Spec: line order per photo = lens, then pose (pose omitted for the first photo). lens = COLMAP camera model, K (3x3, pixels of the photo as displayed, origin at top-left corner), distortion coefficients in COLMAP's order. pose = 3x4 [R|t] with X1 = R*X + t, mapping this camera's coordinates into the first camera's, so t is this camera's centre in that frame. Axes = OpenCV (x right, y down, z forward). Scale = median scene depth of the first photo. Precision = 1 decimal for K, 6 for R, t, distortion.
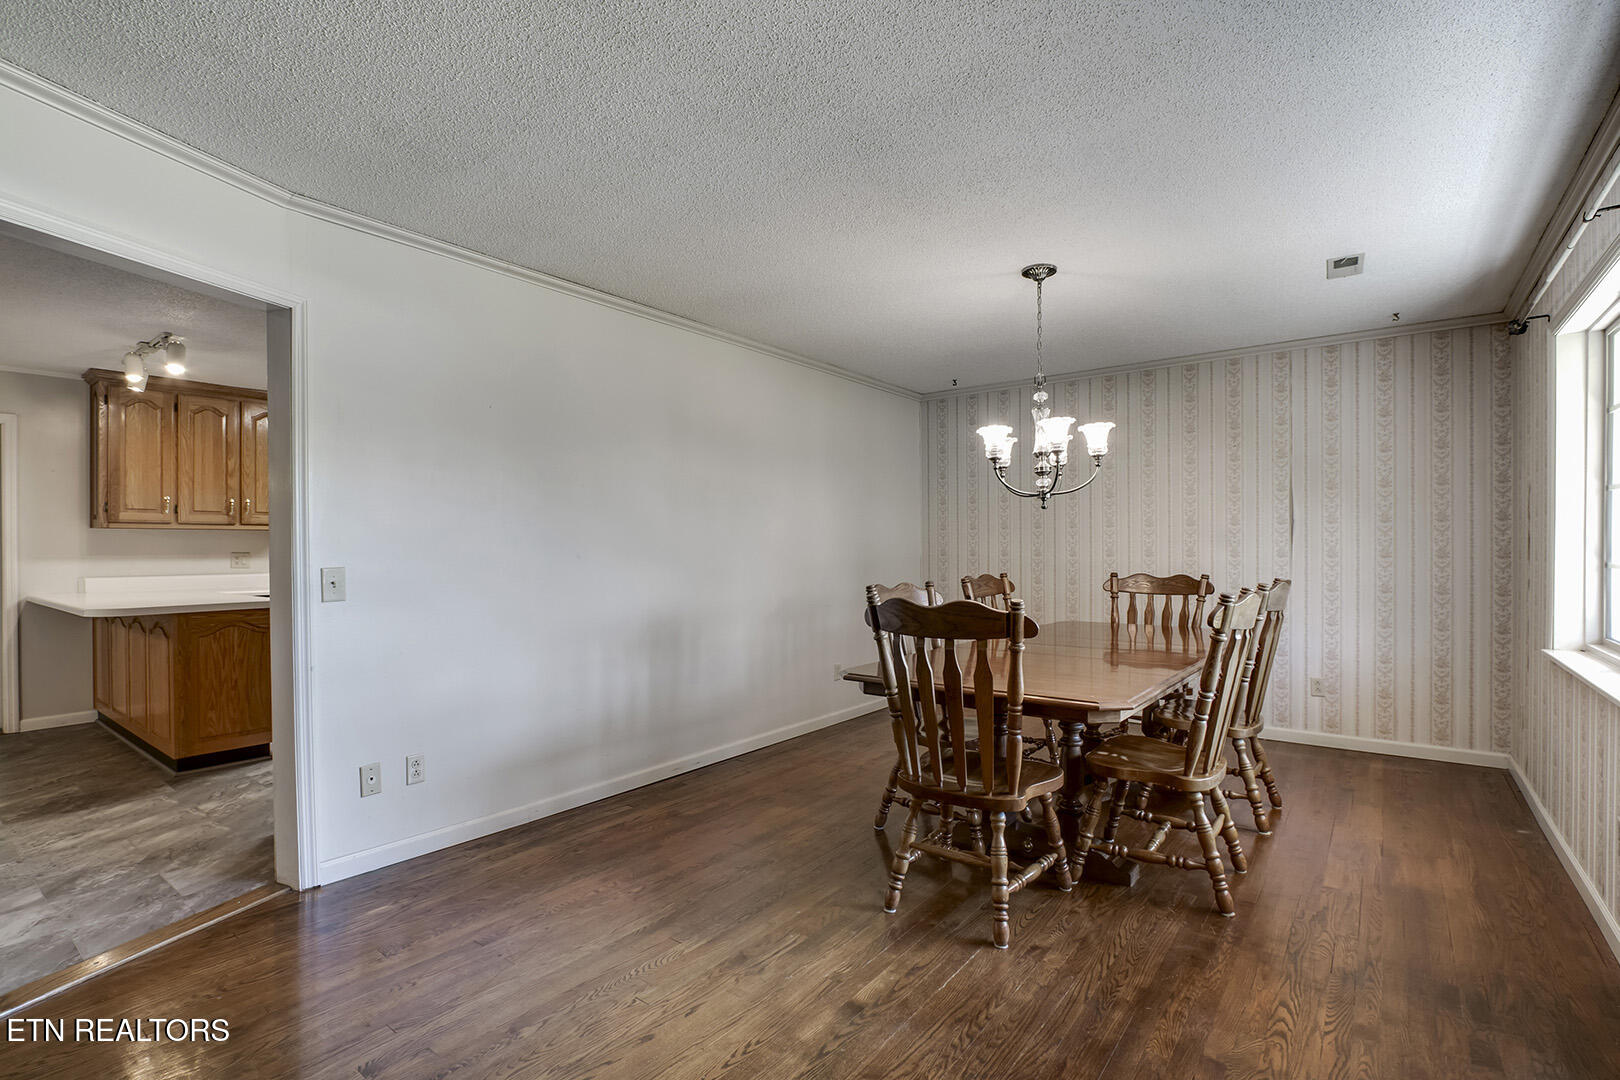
lens RADIAL K [[768.5, 0, 810.1], [0, 768.5, 546.2], [0, 0, 1]] dist [-0.024184, 0.002375]
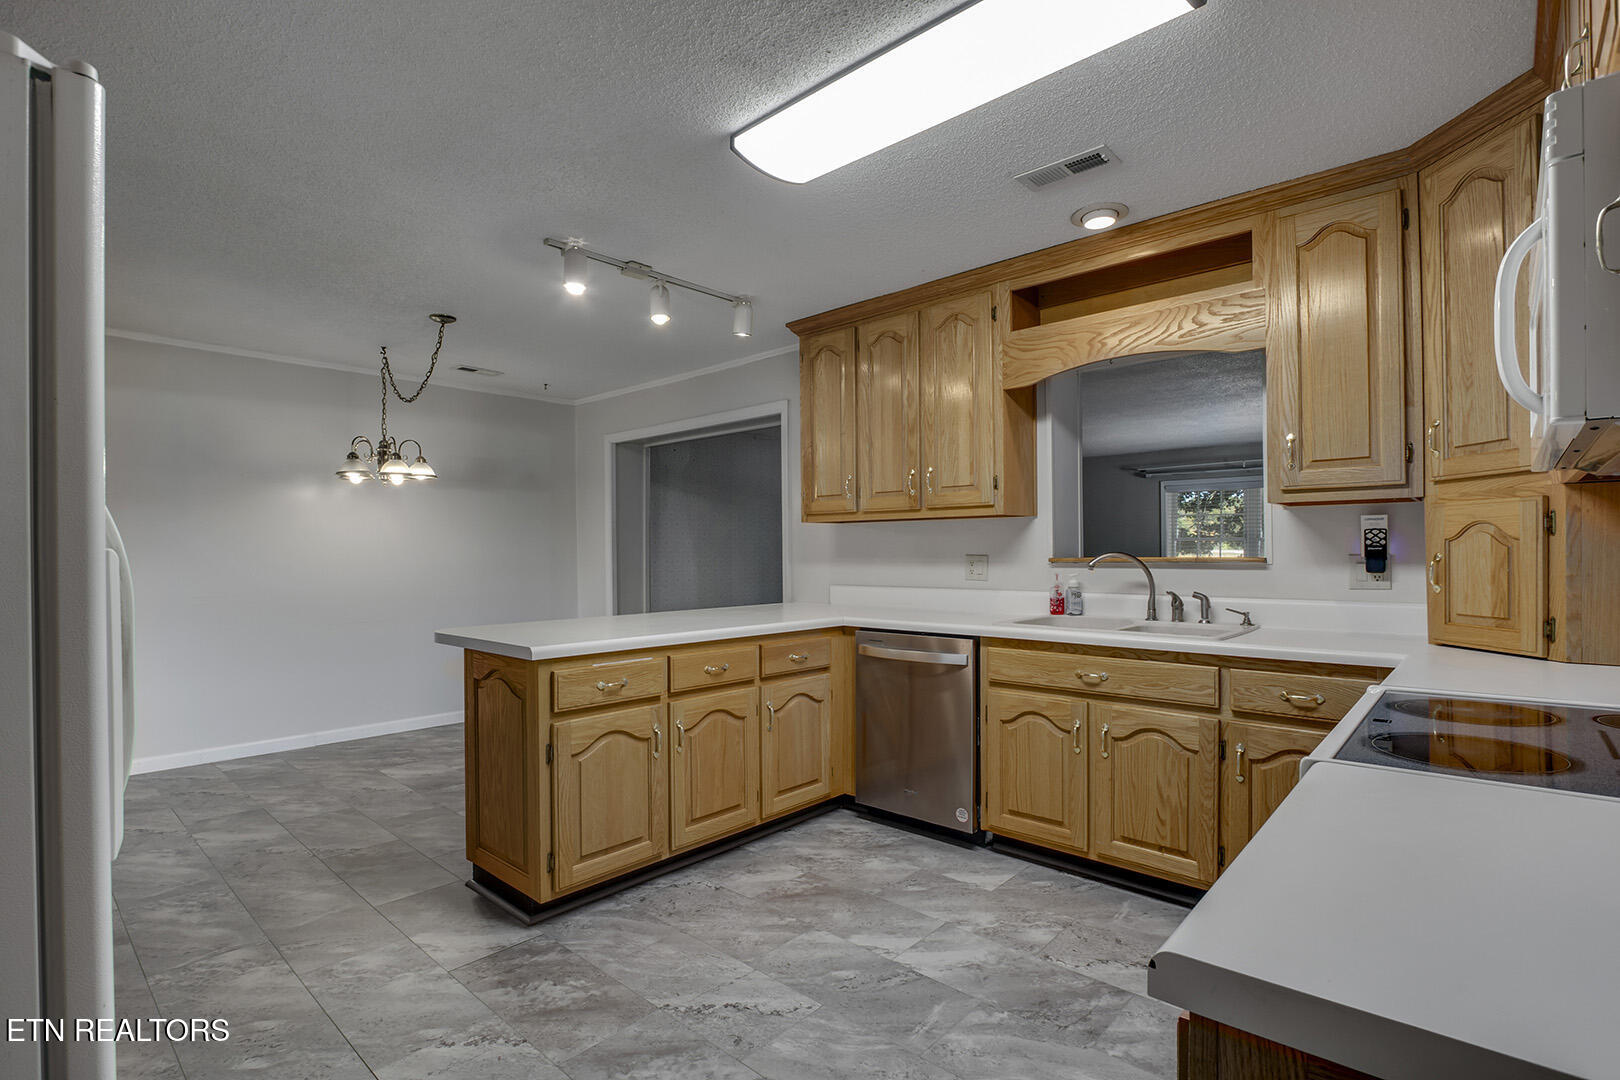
lens RADIAL K [[768.5, 0, 808.1], [0, 768.5, 550.1], [0, 0, 1]] dist [-0.024184, 0.002375]
pose [[-0.065518, 0.004510, -0.997841, -0.122007], [0.006874, 0.999968, 0.004068, 0.000903], [0.997828, -0.006593, -0.065547, 0.959950]]
